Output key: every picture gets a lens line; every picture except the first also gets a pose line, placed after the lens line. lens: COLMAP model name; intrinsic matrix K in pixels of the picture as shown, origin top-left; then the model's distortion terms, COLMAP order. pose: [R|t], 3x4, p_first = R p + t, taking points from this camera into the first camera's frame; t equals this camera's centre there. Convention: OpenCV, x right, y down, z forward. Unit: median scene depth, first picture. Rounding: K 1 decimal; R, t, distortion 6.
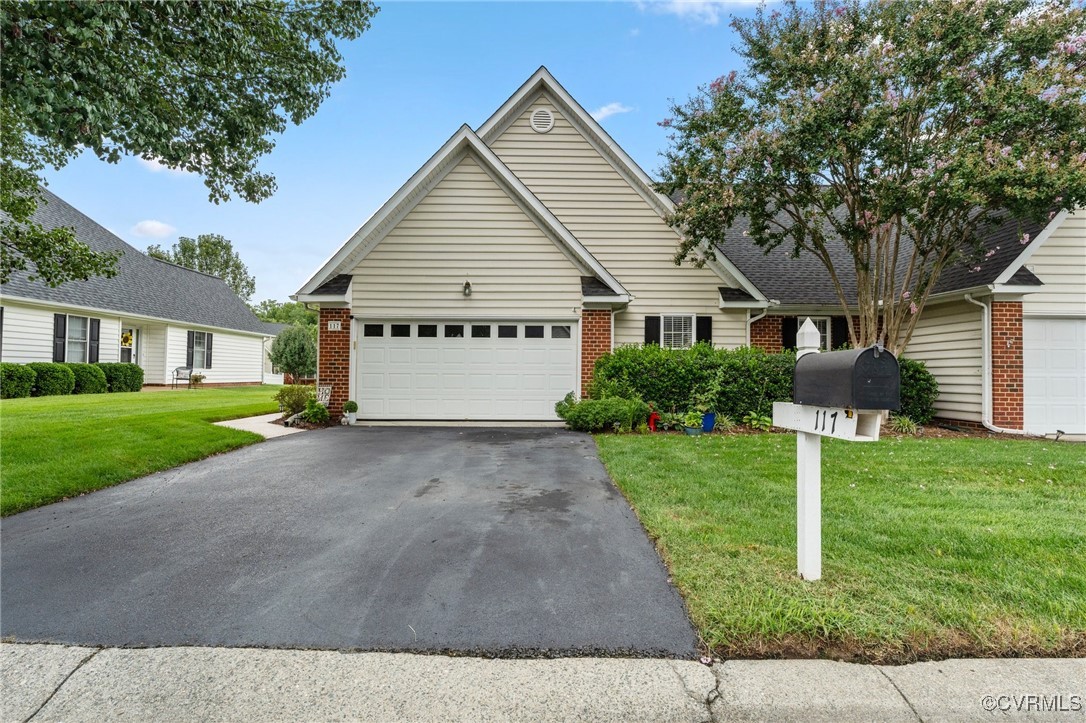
lens RADIAL K [[510.8, 0, 544.8], [0, 510.8, 361.5], [0, 0, 1]] dist [-0.003863, 0.000166]
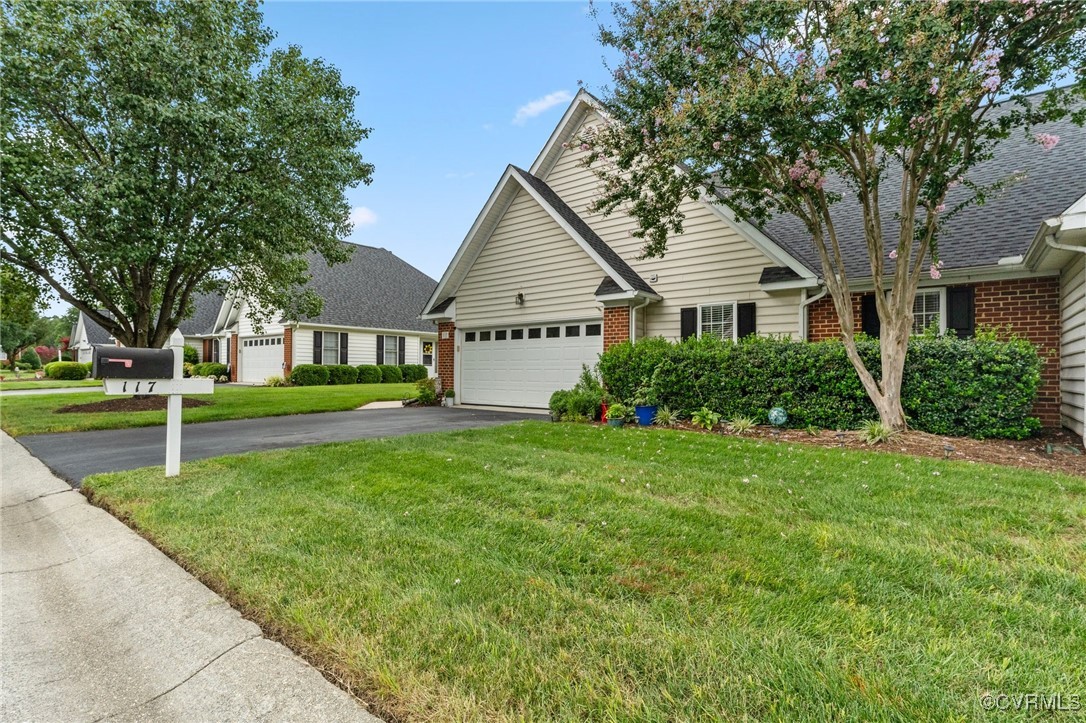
lens RADIAL K [[510.8, 0, 551.2], [0, 510.8, 366.2], [0, 0, 1]] dist [-0.003863, 0.000166]
pose [[0.766991, -0.009517, -0.641587, 0.632182], [0.013941, 0.999901, 0.001834, 0.014940], [0.641506, -0.010351, 0.767048, 0.107843]]
